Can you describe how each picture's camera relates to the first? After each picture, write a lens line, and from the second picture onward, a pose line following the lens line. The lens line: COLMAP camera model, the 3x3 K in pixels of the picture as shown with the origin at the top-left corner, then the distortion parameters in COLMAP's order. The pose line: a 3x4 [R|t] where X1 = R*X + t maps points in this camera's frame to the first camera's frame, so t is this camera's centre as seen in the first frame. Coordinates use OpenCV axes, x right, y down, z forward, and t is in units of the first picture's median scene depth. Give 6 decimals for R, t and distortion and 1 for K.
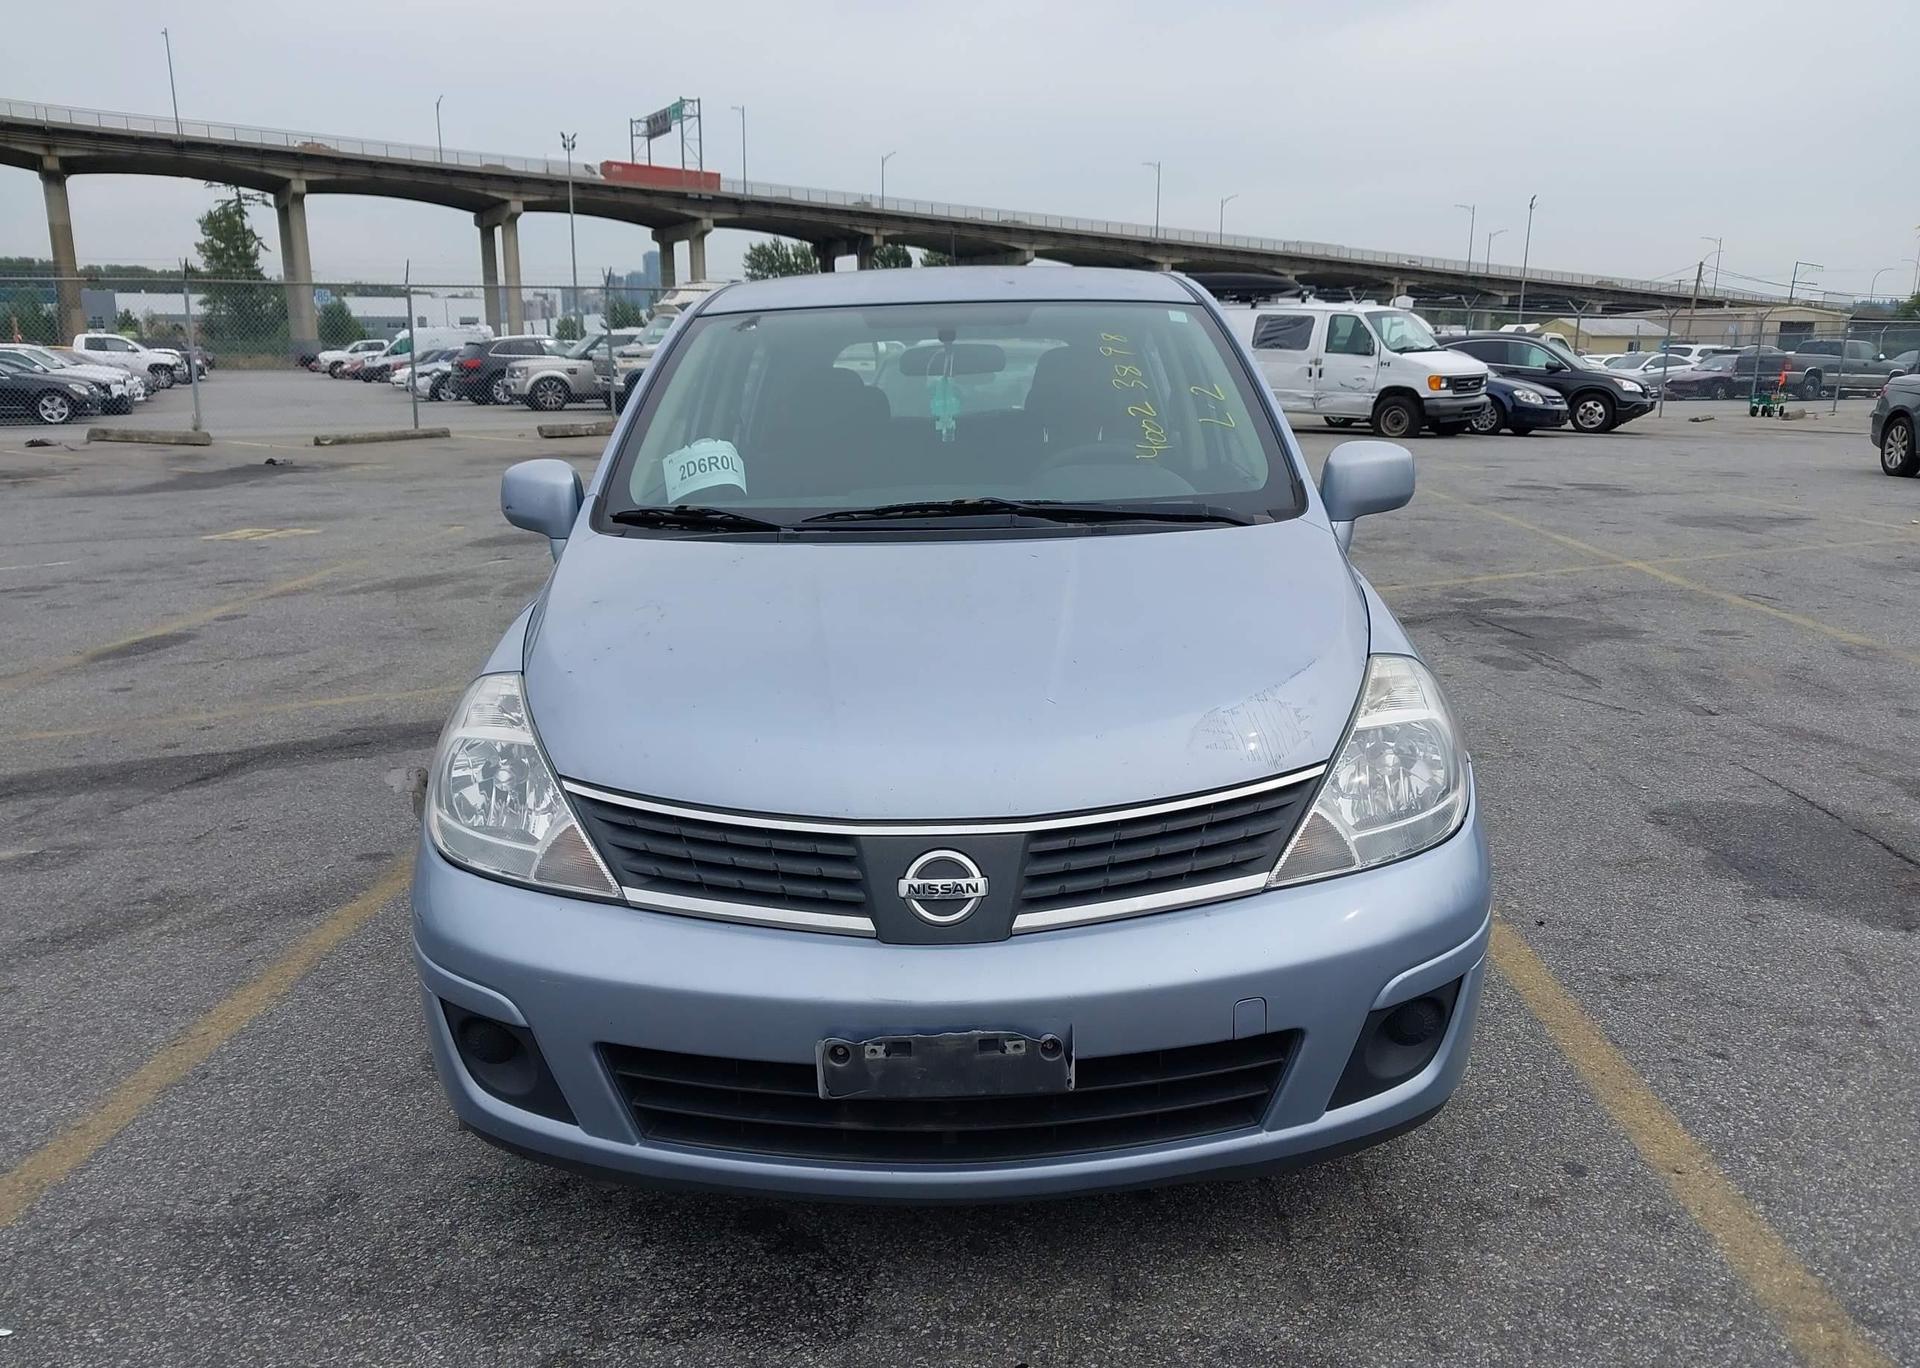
lens RADIAL K [[1526.1, 0, 945.5], [0, 1526.1, 692.2], [0, 0, 1]] dist [0.005681, -0.007307]
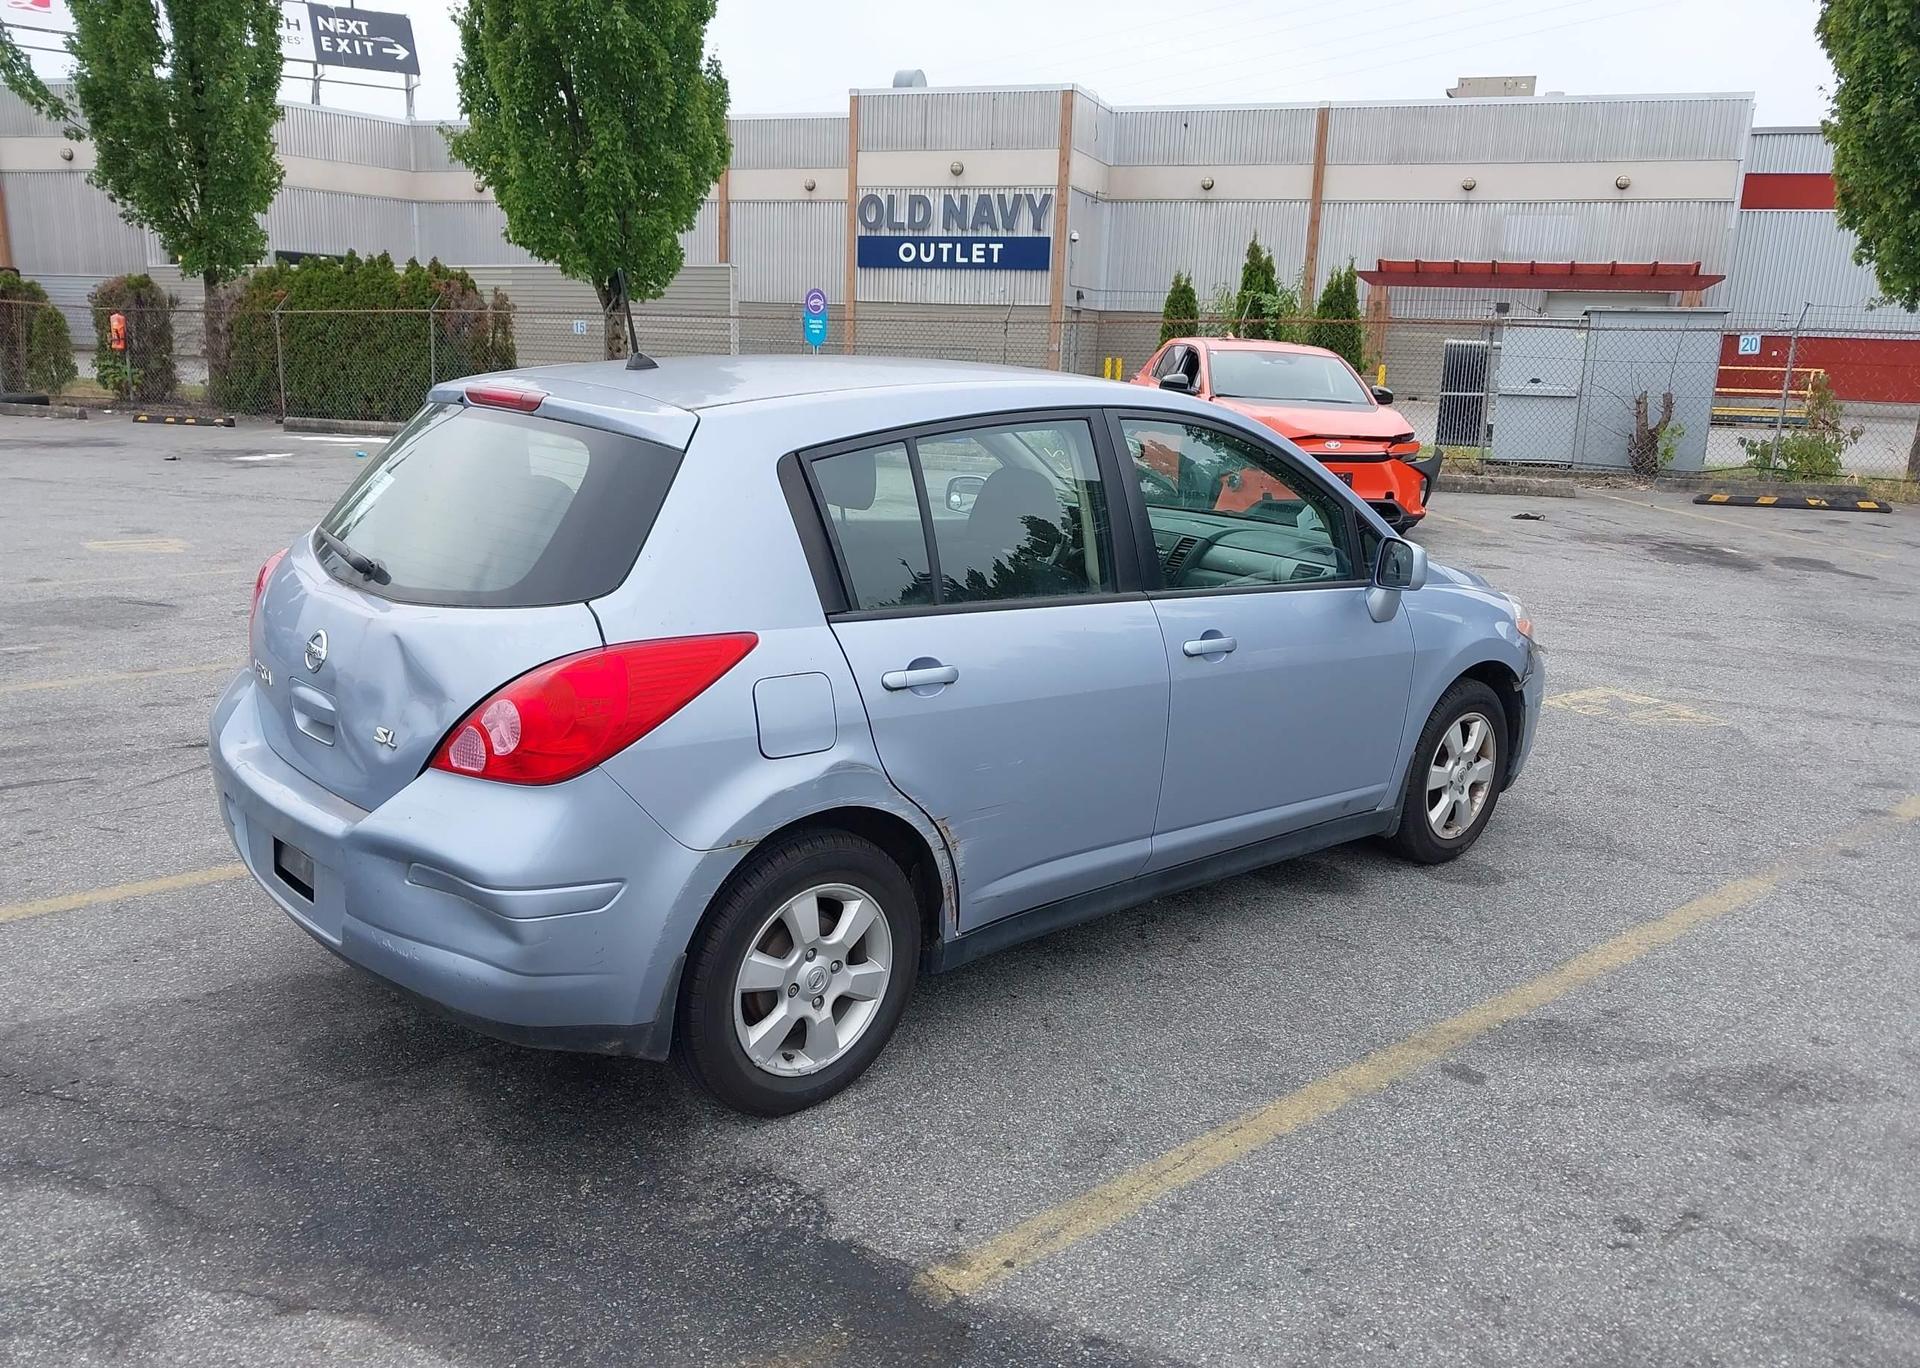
lens RADIAL K [[1526.1, 0, 959.0], [0, 1526.1, 687.4], [0, 0, 1]] dist [0.005681, -0.007307]
pose [[-0.689142, -0.178964, 0.702179, -0.054951], [0.123222, 0.925967, 0.356935, -0.031840], [-0.714073, 0.332502, -0.616070, 0.123086]]
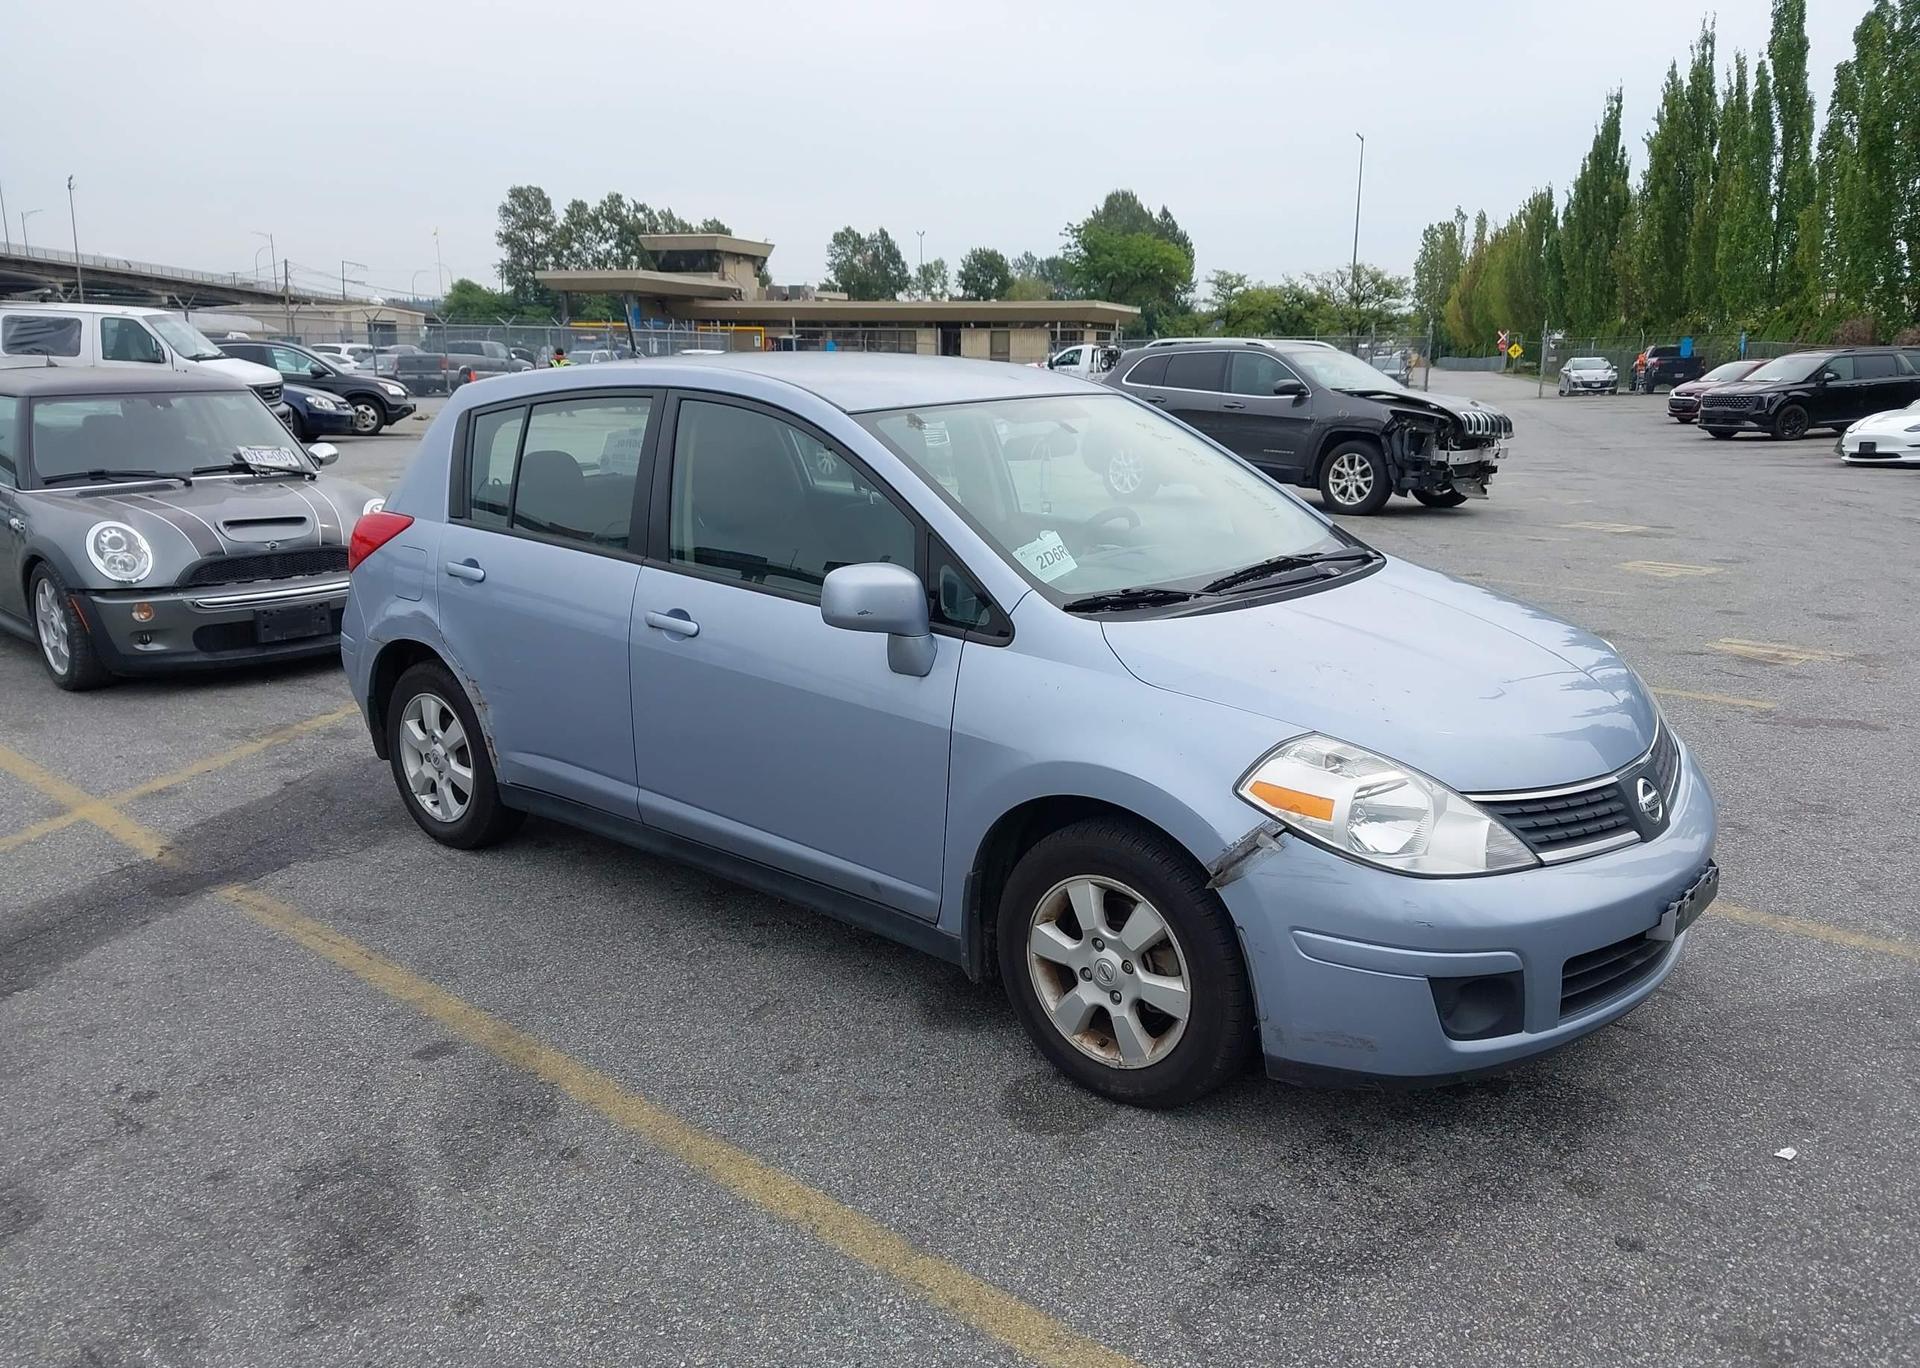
lens RADIAL K [[1526.1, 0, 950.9], [0, 1526.1, 693.6], [0, 0, 1]] dist [0.005681, -0.007307]
pose [[0.645673, -0.161926, 0.746248, -0.058576], [0.157331, 0.984500, 0.077497, -0.007911], [-0.747231, 0.067370, 0.661141, 0.016590]]
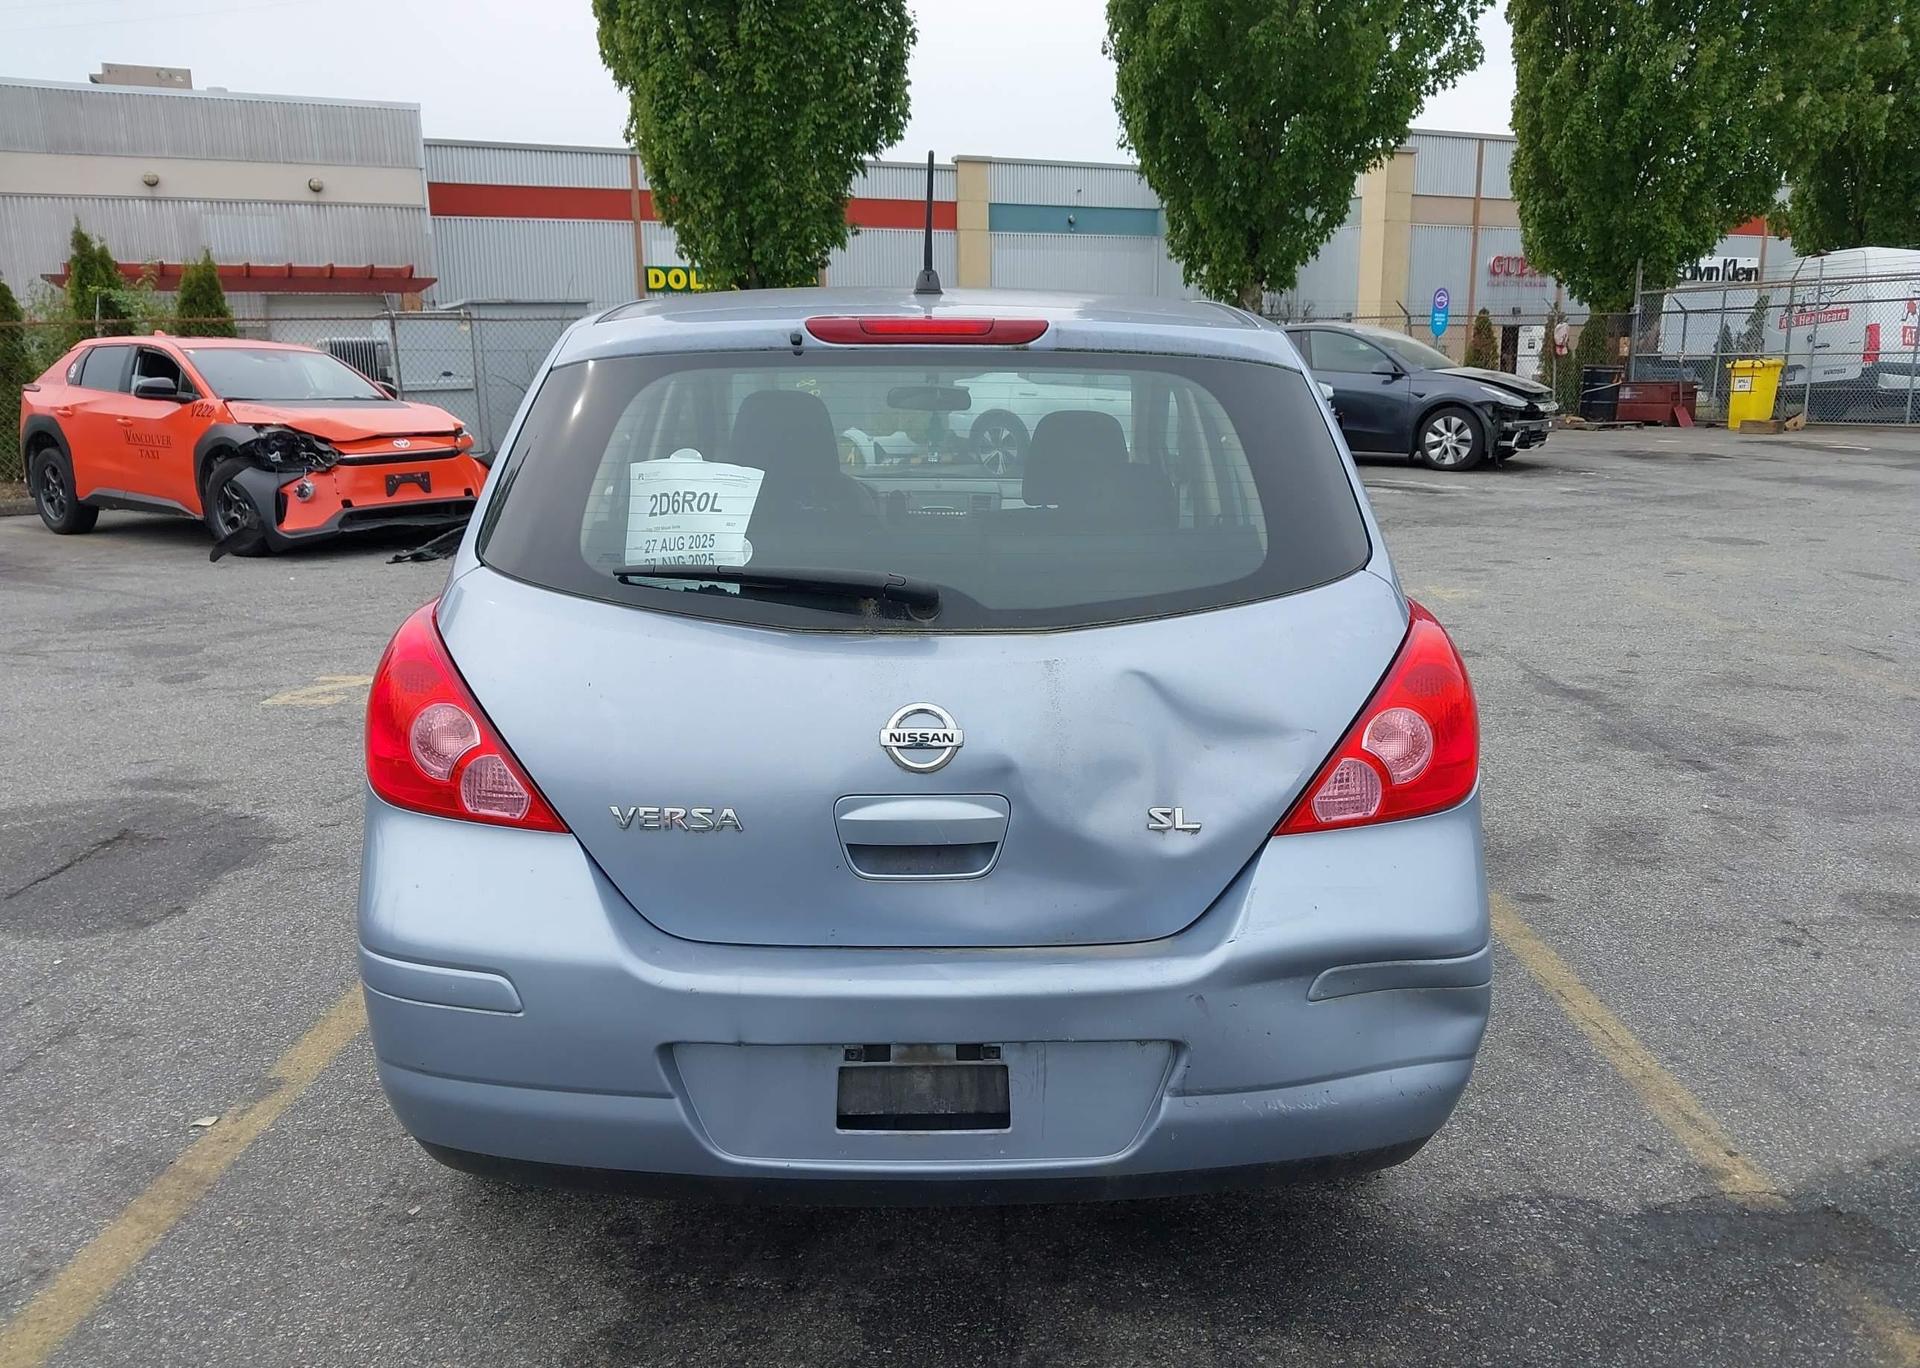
lens RADIAL K [[1526.1, 0, 954.8], [0, 1526.1, 690.0], [0, 0, 1]] dist [0.005681, -0.007307]
pose [[-0.999530, 0.022749, -0.020553, 0.000803], [0.012312, 0.911798, 0.410454, -0.031075], [0.028077, 0.410008, -0.911649, 0.135909]]
